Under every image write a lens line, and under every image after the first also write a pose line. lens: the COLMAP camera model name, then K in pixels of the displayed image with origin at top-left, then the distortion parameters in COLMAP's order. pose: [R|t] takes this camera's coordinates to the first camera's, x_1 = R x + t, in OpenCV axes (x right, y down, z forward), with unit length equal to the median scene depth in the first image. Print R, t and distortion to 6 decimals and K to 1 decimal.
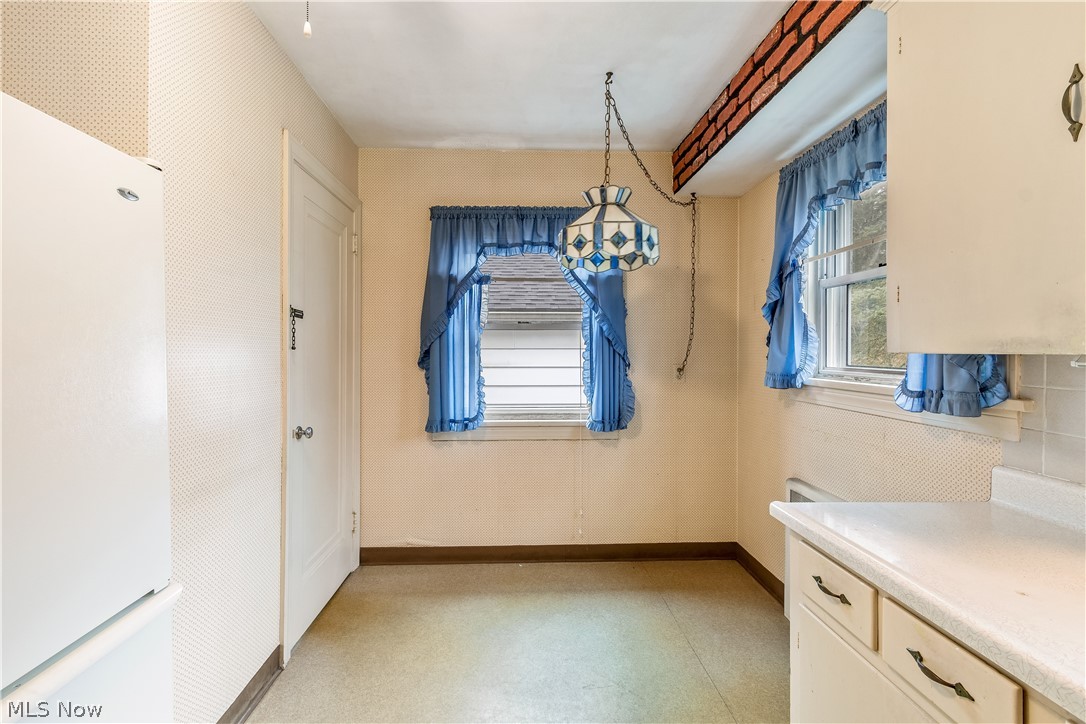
lens RADIAL K [[485.1, 0, 544.5], [0, 485.1, 353.5], [0, 0, 1]] dist [0.000492, -0.000153]
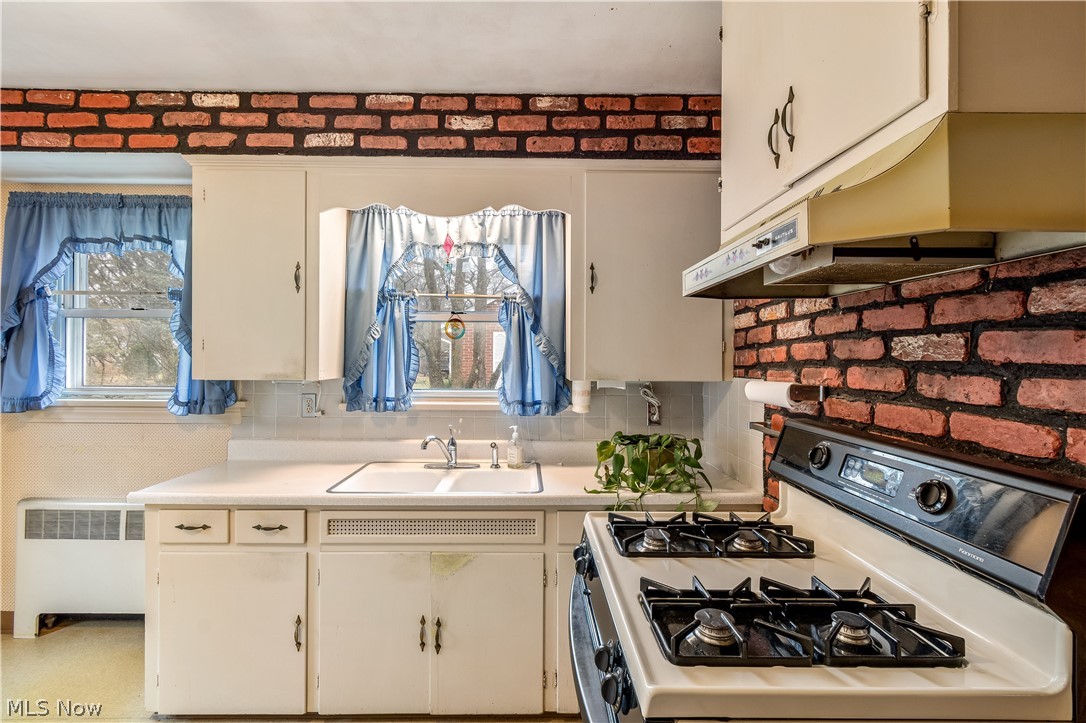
lens RADIAL K [[485.1, 0, 544.5], [0, 485.1, 353.0], [0, 0, 1]] dist [0.000492, -0.000153]
pose [[0.001531, 0.004218, 0.999990, -0.761931], [-0.003786, 0.999984, -0.004212, -0.074493], [-0.999992, -0.003780, 0.001547, -0.140565]]
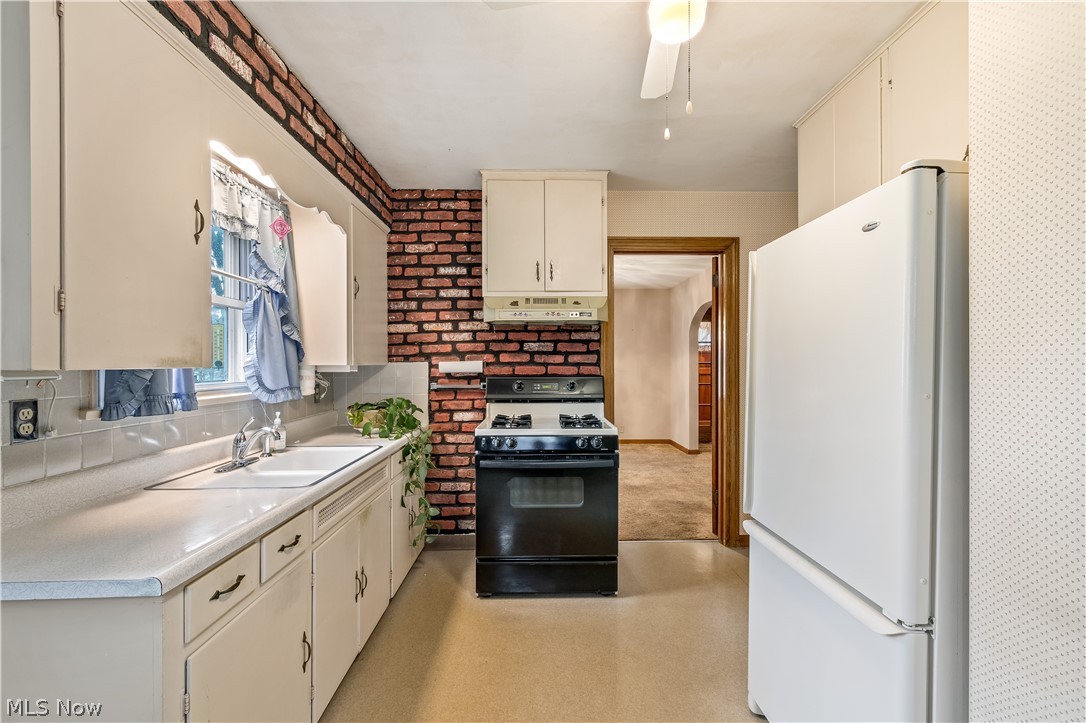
lens RADIAL K [[478.1, 0, 544.9], [0, 478.1, 364.8], [0, 0, 1]] dist [0.000937, -0.000395]
pose [[-0.999992, -0.002646, -0.002934, -0.079865], [-0.002656, 0.999991, 0.003322, -0.012008], [0.002925, 0.003330, -0.999990, 1.496751]]
